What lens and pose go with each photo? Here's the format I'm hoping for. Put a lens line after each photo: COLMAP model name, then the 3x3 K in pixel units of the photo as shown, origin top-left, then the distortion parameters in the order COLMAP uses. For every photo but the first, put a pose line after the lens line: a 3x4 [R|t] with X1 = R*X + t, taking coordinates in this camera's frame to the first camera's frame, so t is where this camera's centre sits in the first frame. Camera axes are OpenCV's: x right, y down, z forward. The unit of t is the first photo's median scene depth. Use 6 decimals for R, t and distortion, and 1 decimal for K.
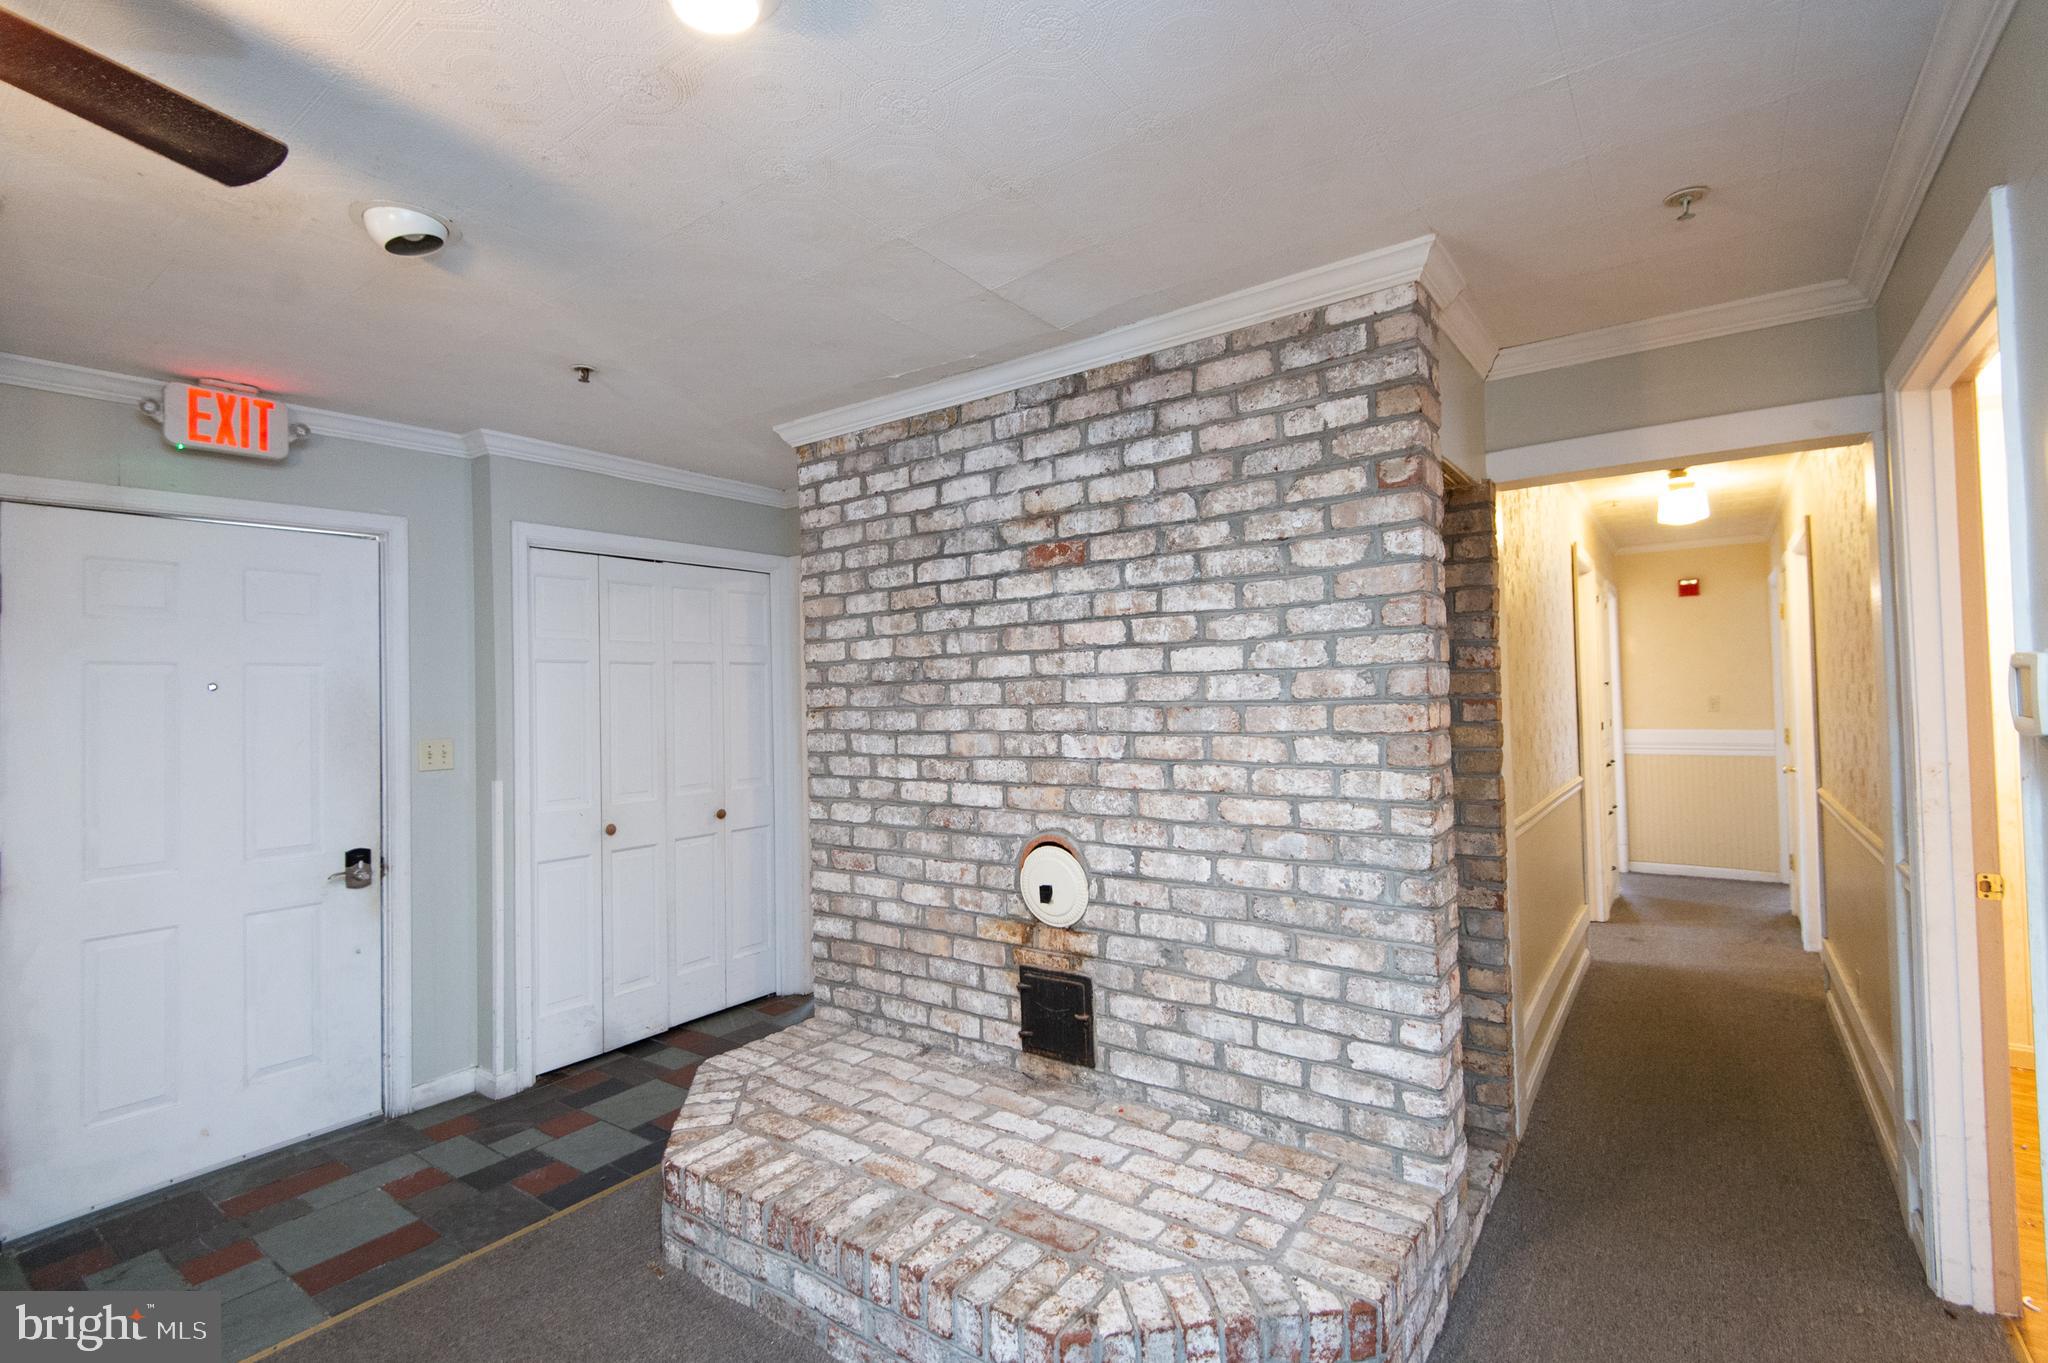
lens RADIAL K [[924.5, 0, 997.3], [0, 924.5, 673.9], [0, 0, 1]] dist [0.018852, -0.011651]
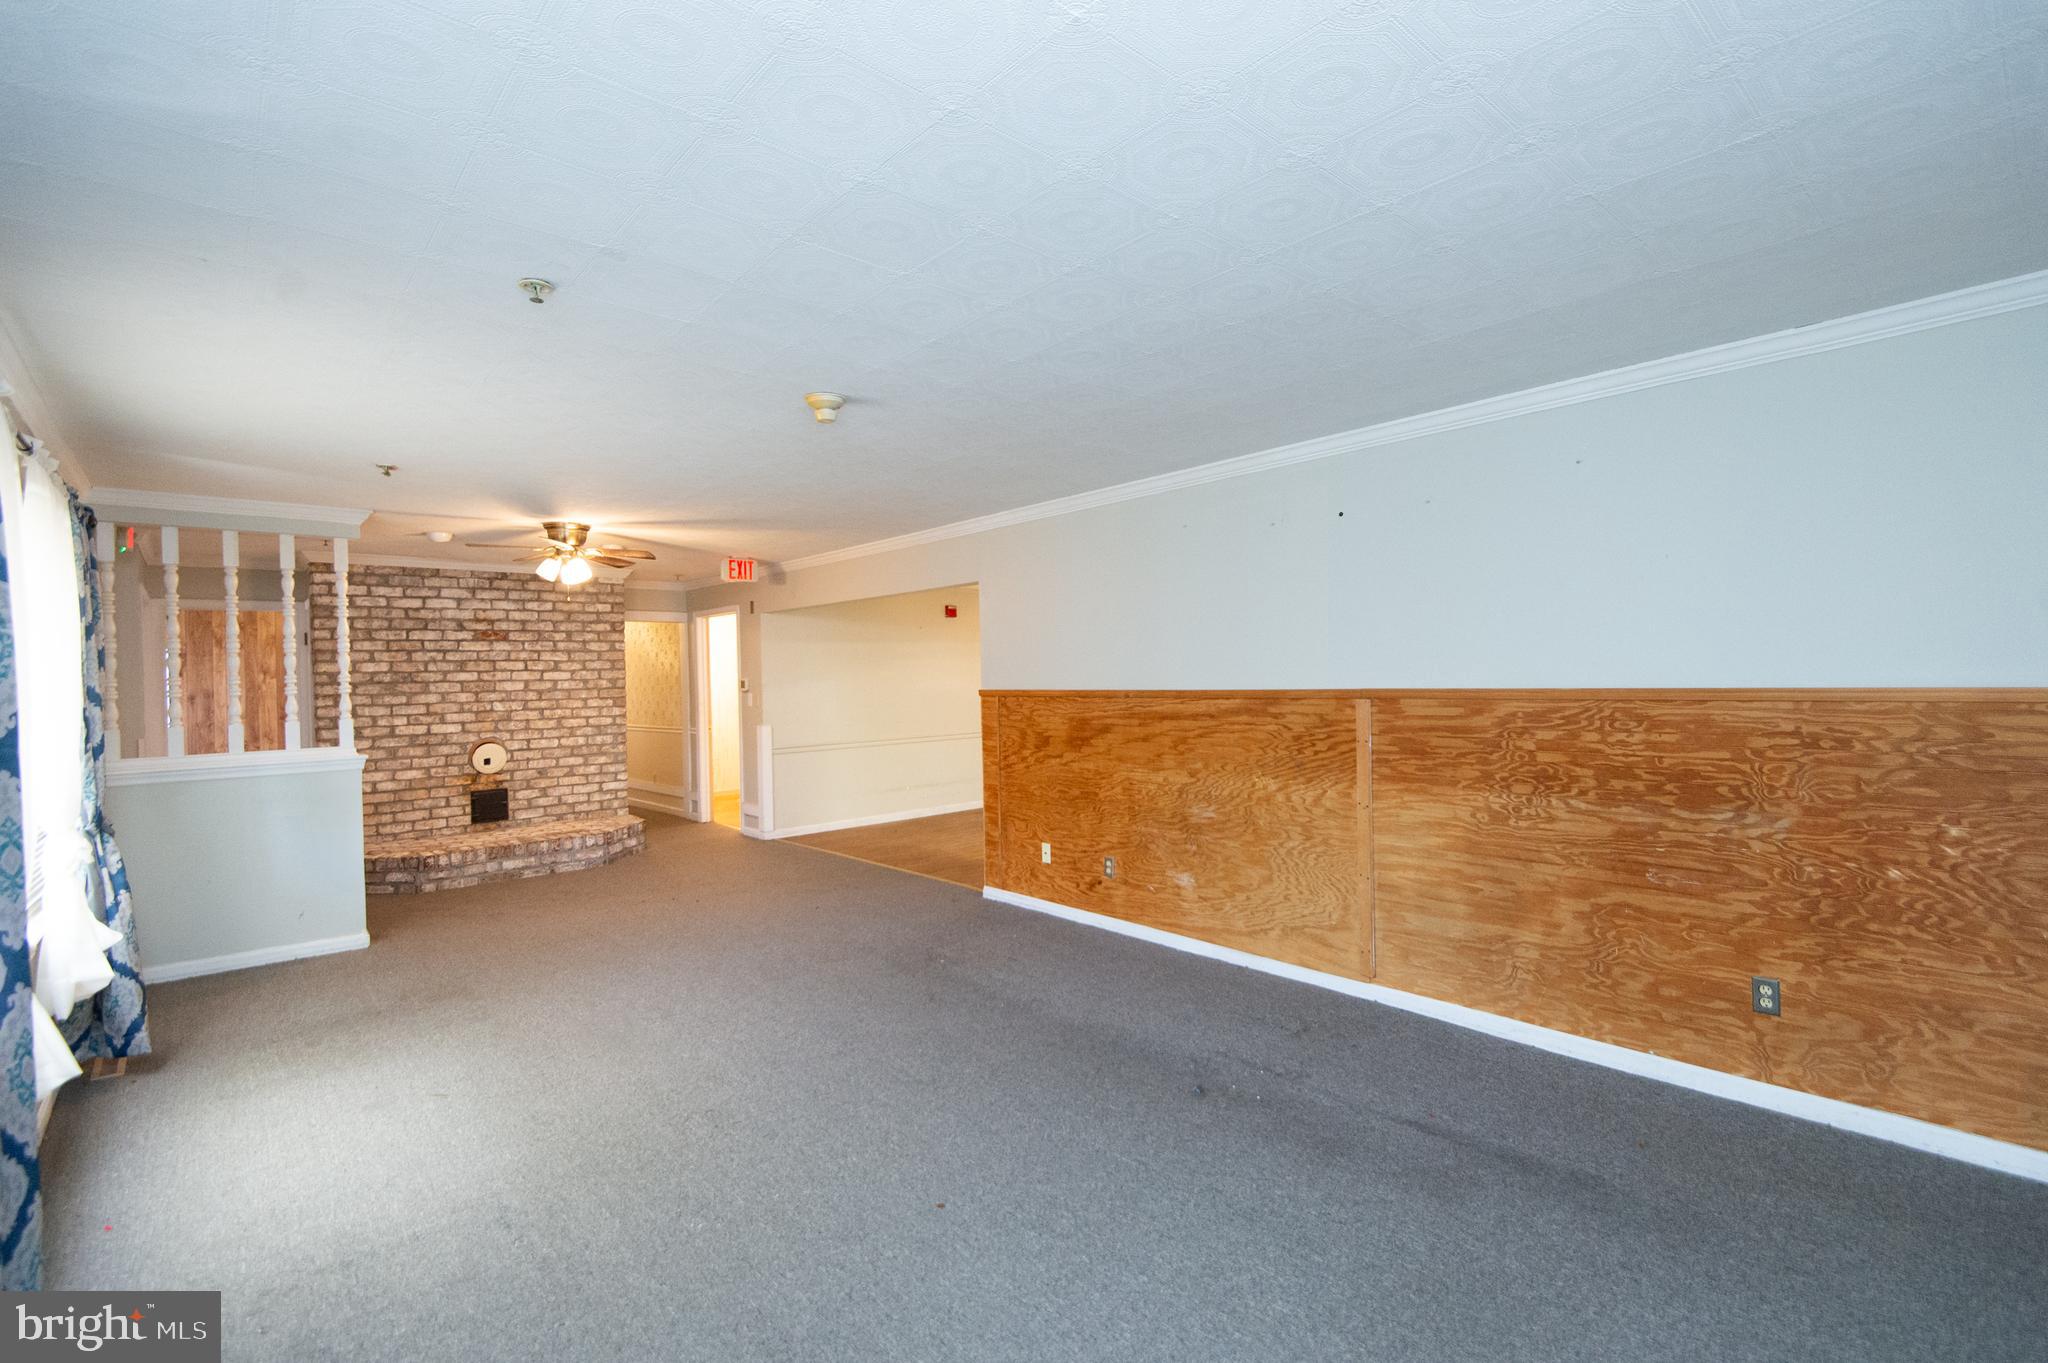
lens RADIAL K [[924.5, 0, 1064.9], [0, 924.5, 667.0], [0, 0, 1]] dist [0.018852, -0.011651]
pose [[0.171614, 0.029792, 0.984714, -2.384862], [-0.001992, 0.999551, -0.029894, 0.041411], [-0.985162, 0.003169, 0.171596, -1.147330]]
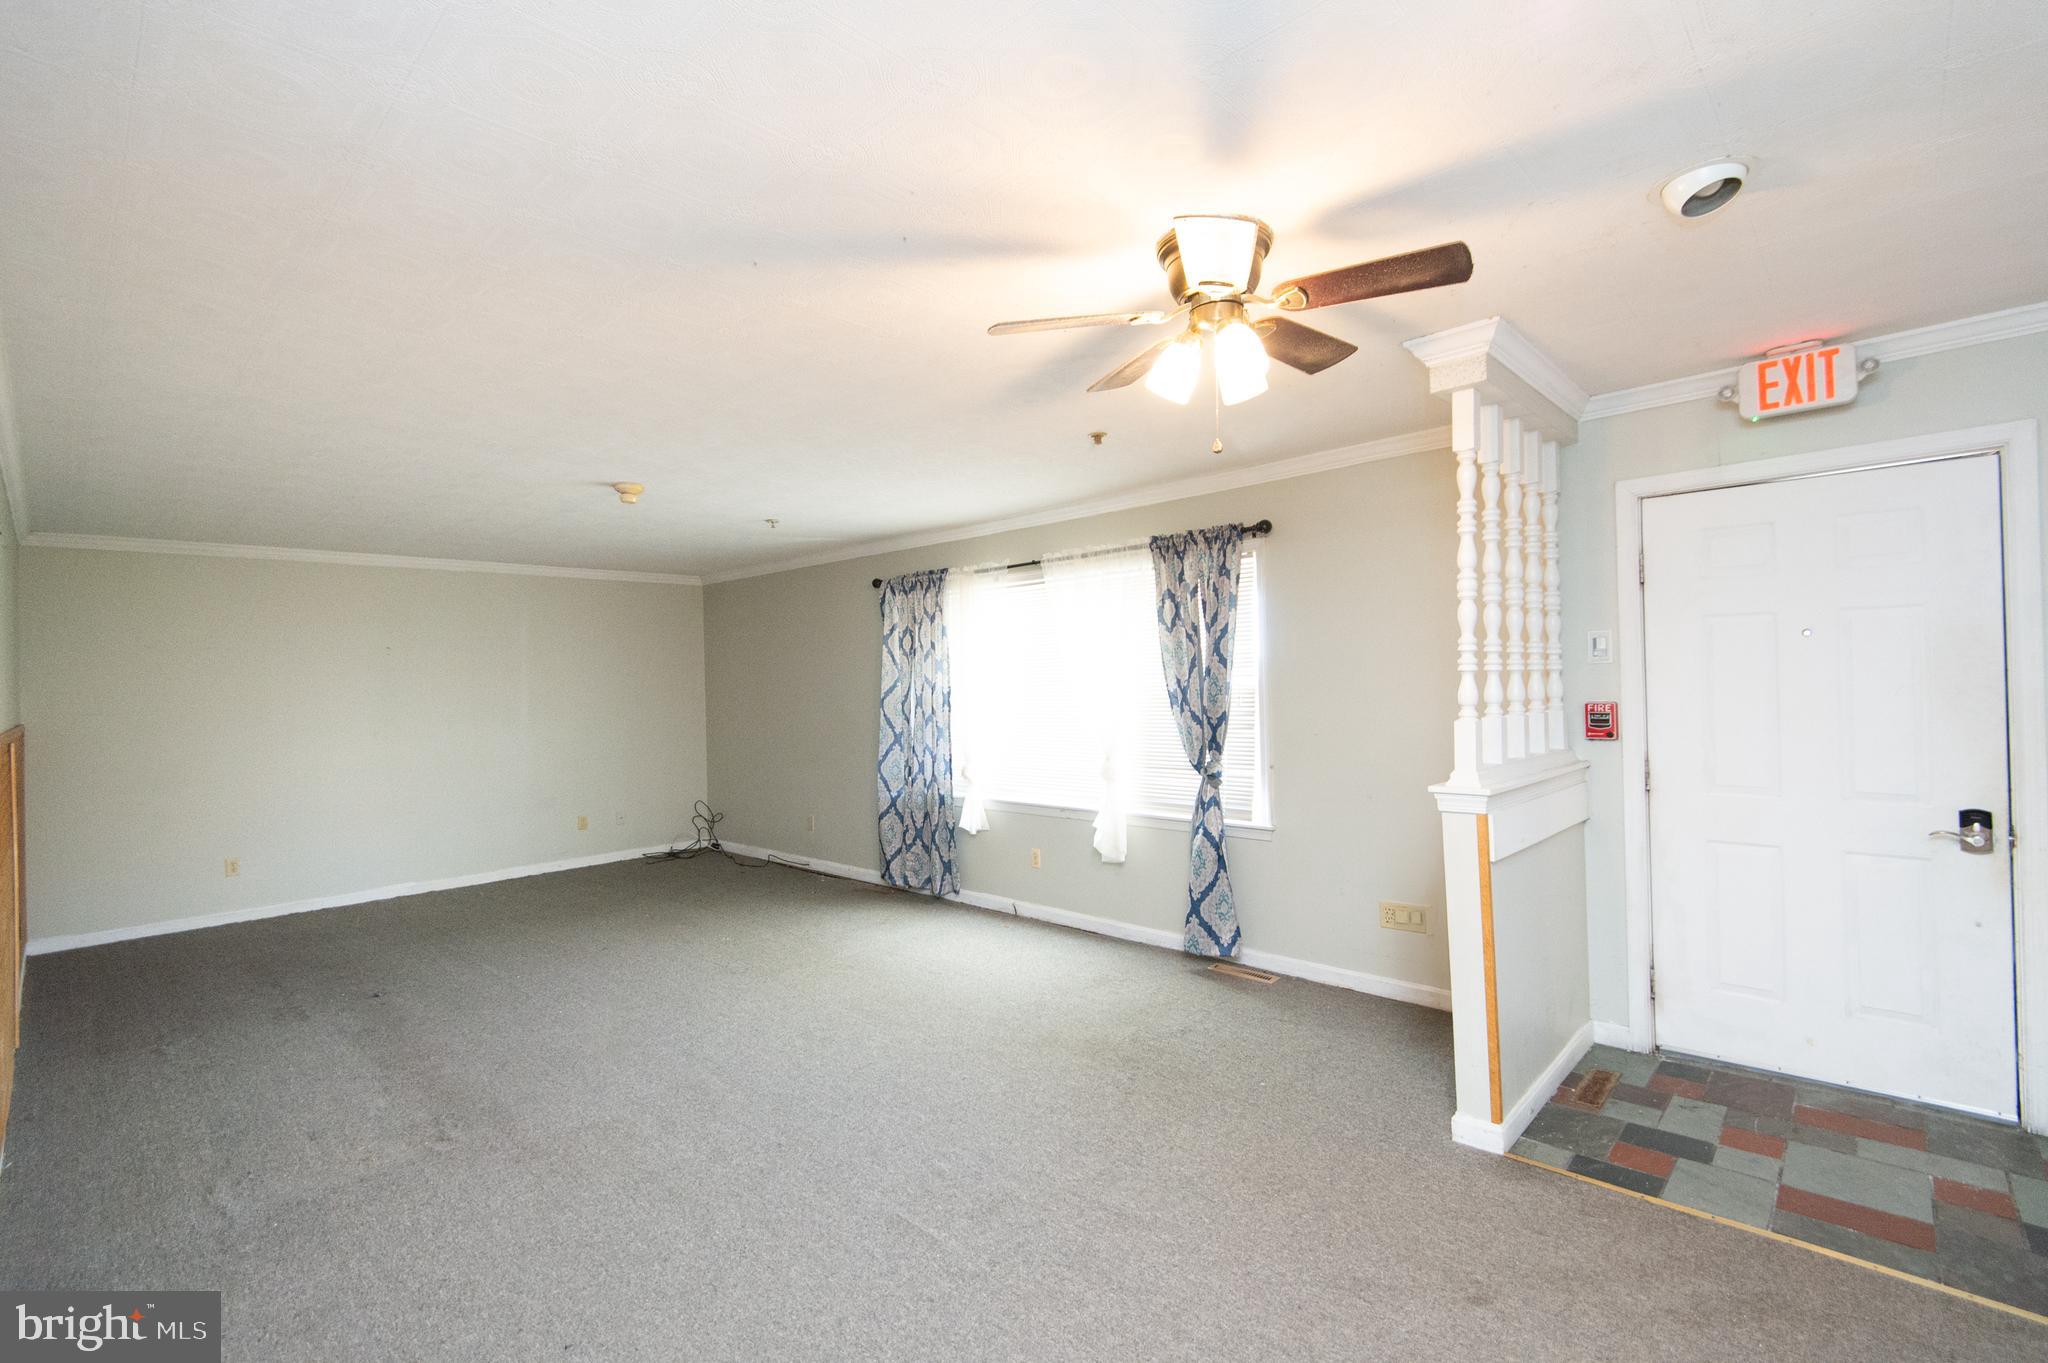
lens RADIAL K [[924.5, 0, 1065.2], [0, 924.5, 672.8], [0, 0, 1]] dist [0.018852, -0.011651]
pose [[-0.086851, 0.020642, -0.996007, 0.319001], [0.048285, 0.998698, 0.016487, 0.001635], [0.995050, -0.046660, -0.087735, 0.263086]]
